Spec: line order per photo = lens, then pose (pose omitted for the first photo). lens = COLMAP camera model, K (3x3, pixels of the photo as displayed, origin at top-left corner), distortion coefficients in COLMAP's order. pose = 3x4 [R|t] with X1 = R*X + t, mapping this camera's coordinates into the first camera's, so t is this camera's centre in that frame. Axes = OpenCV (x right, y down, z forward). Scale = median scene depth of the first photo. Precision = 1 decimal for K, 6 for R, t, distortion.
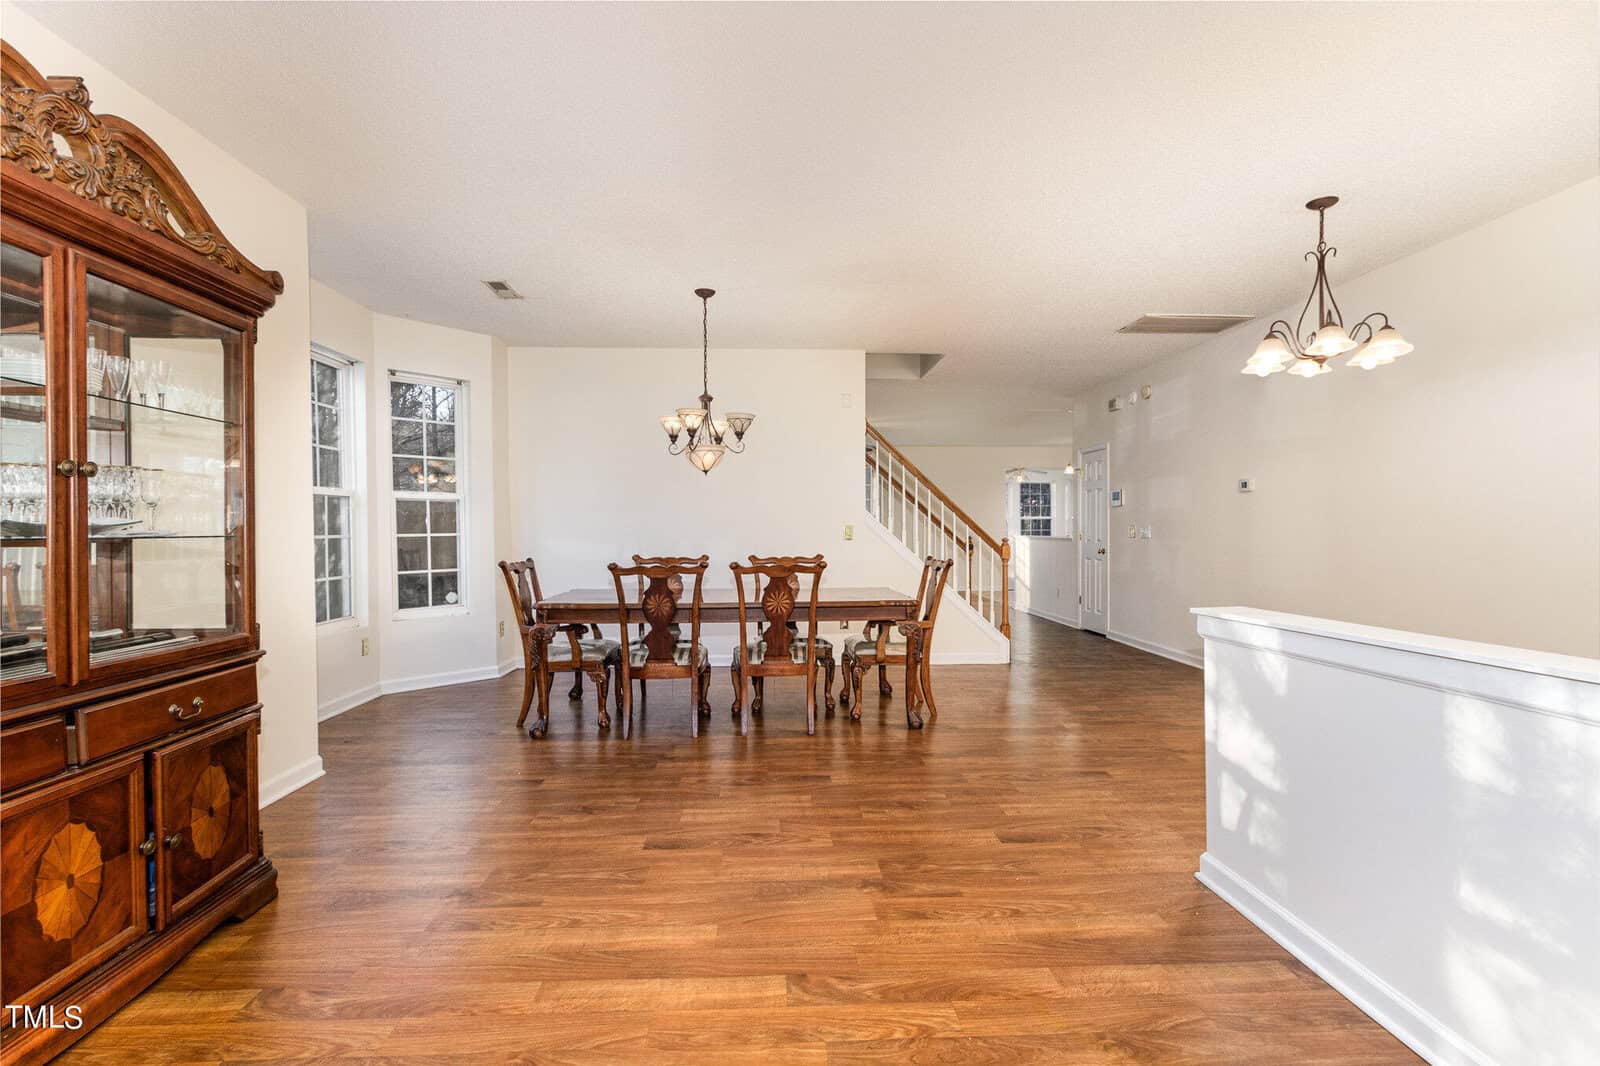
lens RADIAL K [[813.4, 0, 822.2], [0, 813.4, 539.8], [0, 0, 1]] dist [-0.003289, 0.000053]
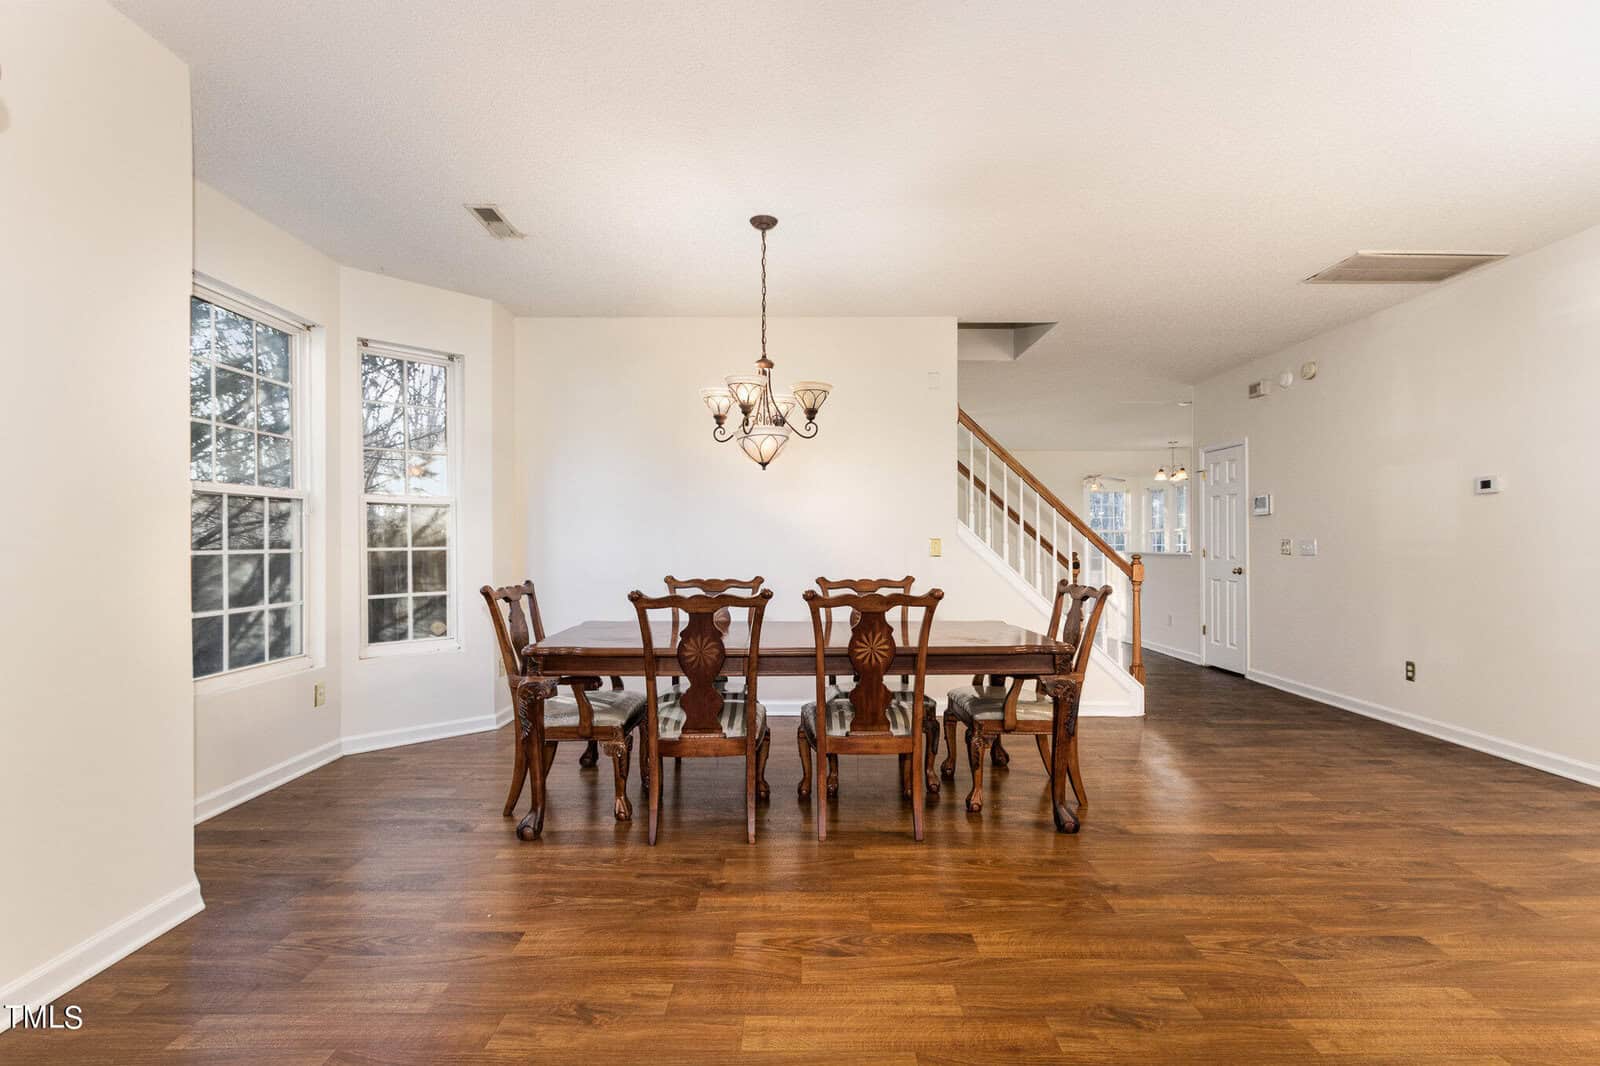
lens RADIAL K [[733.9, 0, 801.2], [0, 733.9, 541.4], [0, 0, 1]] dist [0.000422, 0.000228]
pose [[0.998819, 0.002405, -0.048522, -0.079514], [-0.003157, 0.999876, -0.015429, -0.004006], [0.048478, 0.015564, 0.998703, 0.351001]]
